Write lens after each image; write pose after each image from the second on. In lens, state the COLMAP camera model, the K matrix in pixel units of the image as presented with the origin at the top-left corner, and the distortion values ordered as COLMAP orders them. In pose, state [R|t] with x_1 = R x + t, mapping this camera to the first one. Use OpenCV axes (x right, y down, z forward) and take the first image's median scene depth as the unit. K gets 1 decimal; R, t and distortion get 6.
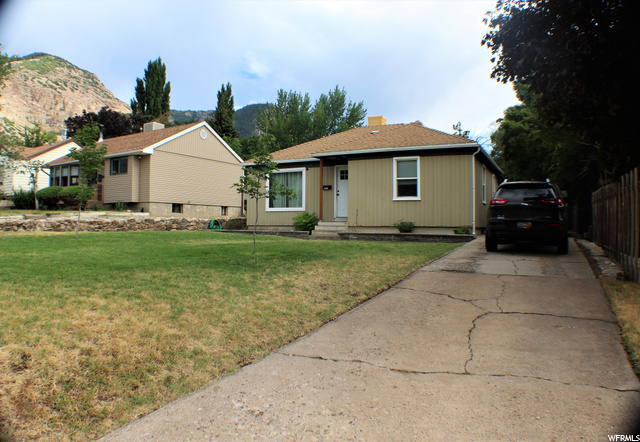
lens RADIAL K [[470.1, 0, 304.7], [0, 470.1, 222.5], [0, 0, 1]] dist [-0.189993, 0.026301]
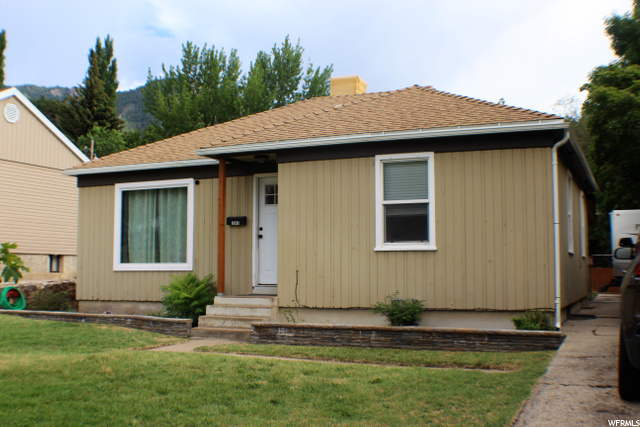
lens RADIAL K [[747.4, 0, 314.5], [0, 747.4, 218.3], [0, 0, 1]] dist [-0.139772, 0.000000]
pose [[0.996262, -0.000790, 0.086384, 0.051743], [0.006671, 0.997676, -0.067815, -0.022800], [-0.086130, 0.068138, 0.993951, 0.216840]]
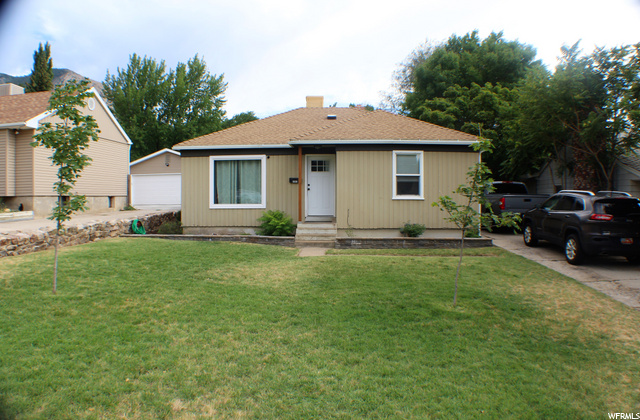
lens RADIAL K [[463.4, 0, 313.5], [0, 463.4, 222.6], [0, 0, 1]] dist [-0.173657, 0.020195]
pose [[0.898187, -0.031103, 0.438513, -0.247633], [0.004895, 0.998140, 0.060770, -0.042992], [-0.439587, -0.052436, 0.896668, 0.211732]]
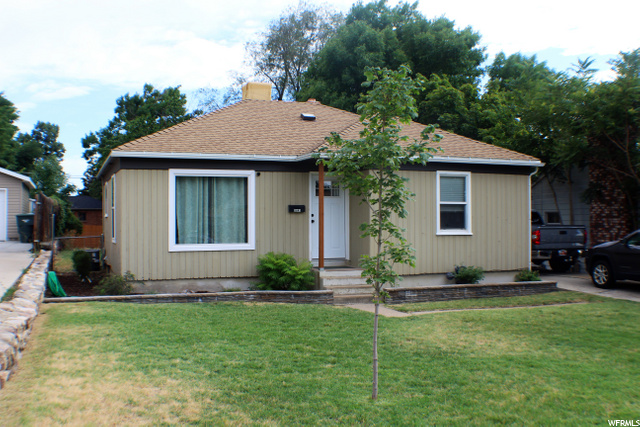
lens RADIAL K [[708.9, 0, 322.7], [0, 708.9, 216.8], [0, 0, 1]] dist [-0.163530, 0.000000]
pose [[0.627692, -0.003060, 0.778456, -0.528129], [0.004800, 0.999988, 0.000061, -0.055964], [-0.778447, 0.003698, 0.627699, 0.370132]]
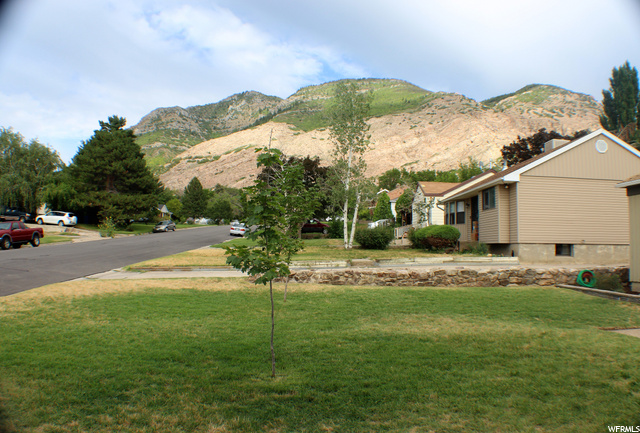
lens RADIAL K [[466.5, 0, 324.0], [0, 466.5, 214.1], [0, 0, 1]] dist [-0.156190, 0.009802]
pose [[0.518723, -0.054507, -0.853203, 0.152222], [-0.013627, 0.997312, -0.071998, -0.034903], [0.854834, 0.048974, 0.516586, 0.330783]]
